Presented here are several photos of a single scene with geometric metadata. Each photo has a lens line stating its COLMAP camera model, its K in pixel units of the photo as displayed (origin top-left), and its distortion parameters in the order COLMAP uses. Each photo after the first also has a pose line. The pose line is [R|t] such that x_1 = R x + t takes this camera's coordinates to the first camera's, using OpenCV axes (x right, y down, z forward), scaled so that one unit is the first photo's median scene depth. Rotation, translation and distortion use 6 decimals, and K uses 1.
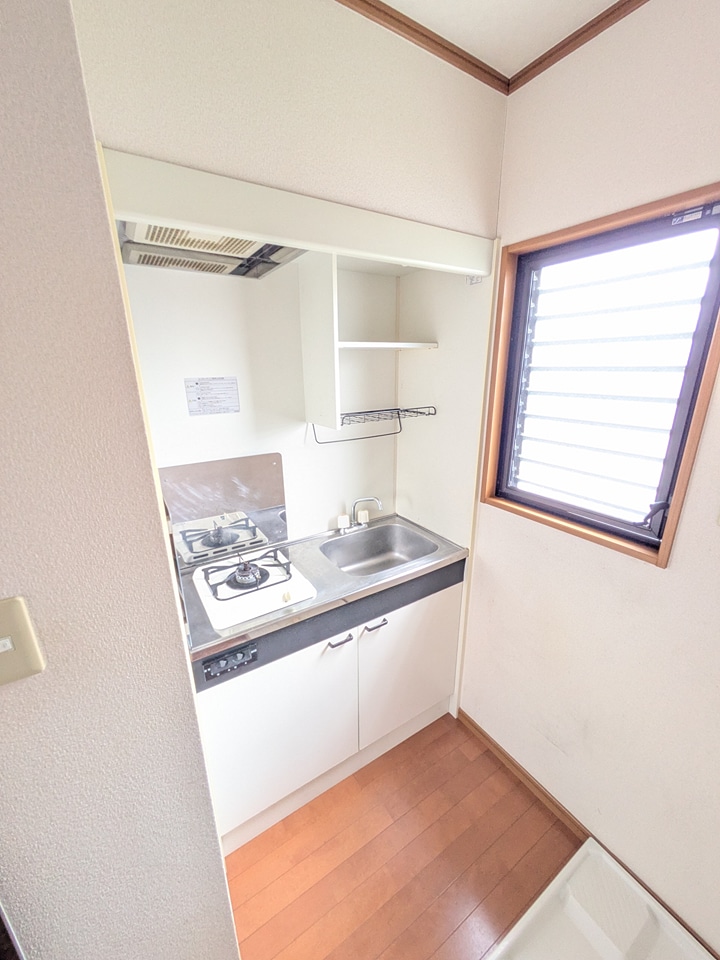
lens RADIAL K [[376.8, 0, 358.8], [0, 376.8, 483.8], [0, 0, 1]] dist [-0.004717, 0.002132]
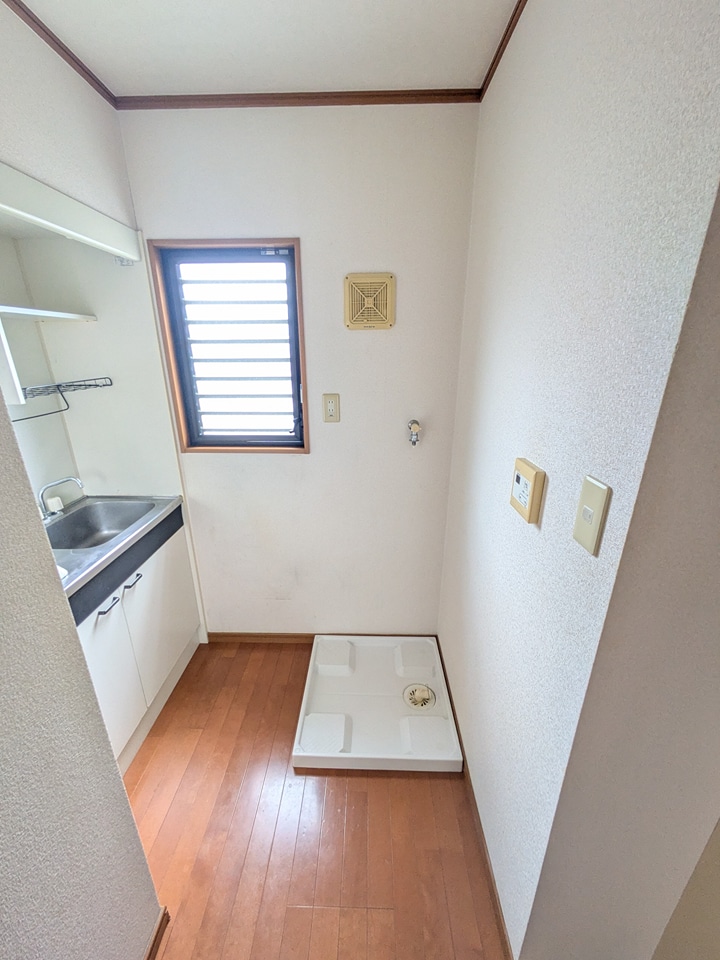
lens RADIAL K [[376.8, 0, 353.9], [0, 376.8, 484.7], [0, 0, 1]] dist [-0.004717, 0.002132]
pose [[0.560732, -0.269296, 0.782981, -0.353966], [0.243169, 0.957492, 0.155171, 0.095681], [-0.791485, 0.103387, 0.602381, -0.163929]]
